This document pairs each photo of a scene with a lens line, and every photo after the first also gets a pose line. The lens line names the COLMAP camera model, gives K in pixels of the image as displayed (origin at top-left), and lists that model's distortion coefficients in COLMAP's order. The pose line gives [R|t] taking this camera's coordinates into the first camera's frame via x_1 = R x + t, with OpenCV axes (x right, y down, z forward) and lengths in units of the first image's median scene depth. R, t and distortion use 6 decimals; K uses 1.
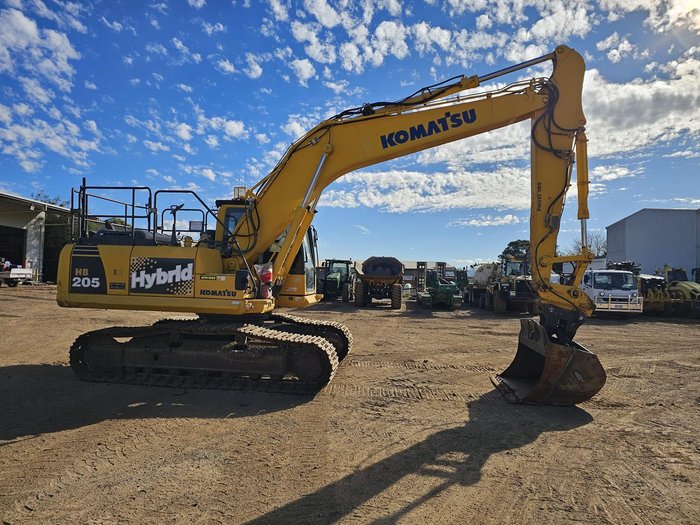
lens RADIAL K [[463.3, 0, 346.3], [0, 463.3, 270.1], [0, 0, 1]] dist [0.065595, -0.049332]
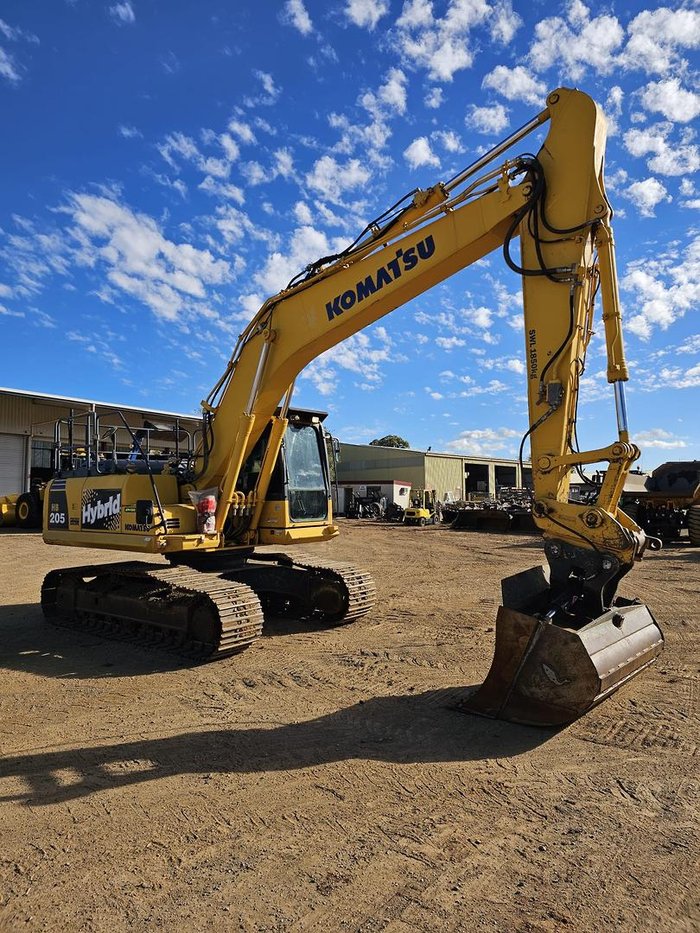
lens RADIAL K [[617.5, 0, 352.2], [0, 617.5, 459.3], [0, 0, 1]] dist [0.065595, -0.049332]
pose [[0.850700, -0.069971, -0.520974, 0.634723], [0.042879, 0.997035, -0.063893, 0.014043], [0.523900, 0.032015, 0.851178, 0.233887]]
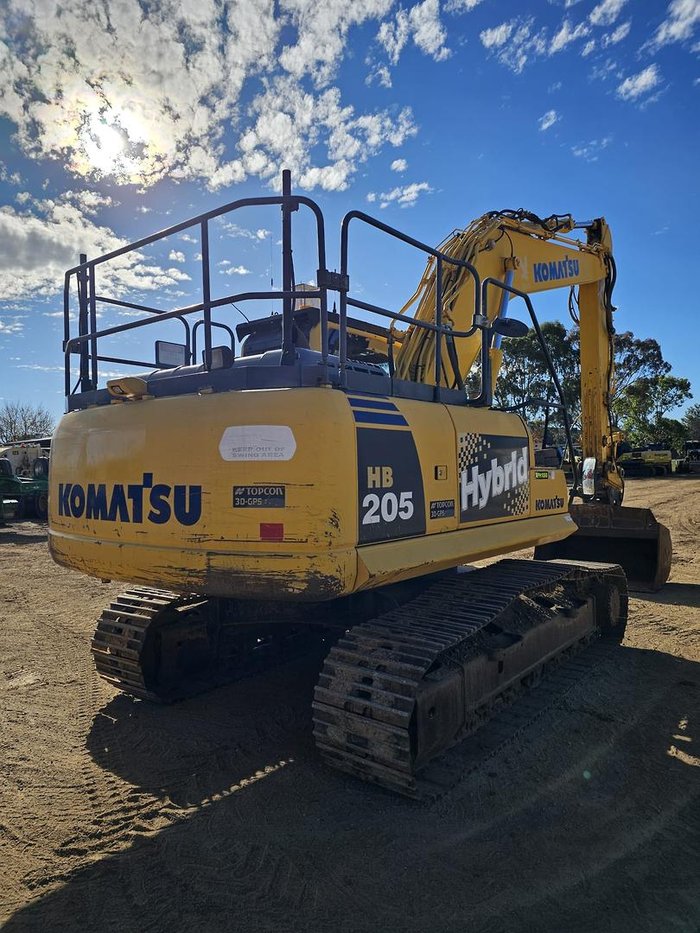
lens RADIAL K [[617.5, 0, 347.2], [0, 617.5, 458.2], [0, 0, 1]] dist [0.065595, -0.049332]
pose [[0.516887, -0.024760, 0.855695, -0.954139], [0.019835, 0.999660, 0.016944, -0.016842], [-0.855824, 0.008215, 0.517203, 0.813562]]
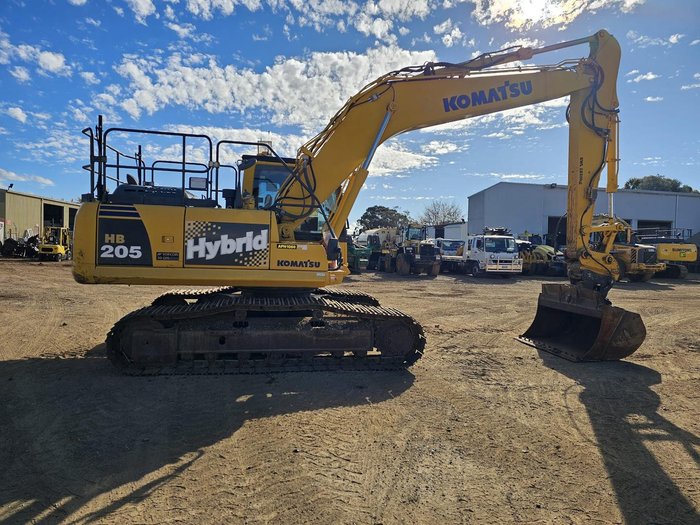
lens RADIAL K [[463.3, 0, 357.3], [0, 463.3, 259.3], [0, 0, 1]] dist [0.065595, -0.049332]
pose [[0.947012, -0.009449, 0.321061, -0.439309], [-0.008816, 0.998426, 0.055387, -0.008623], [-0.321079, -0.055282, 0.945438, 0.135392]]
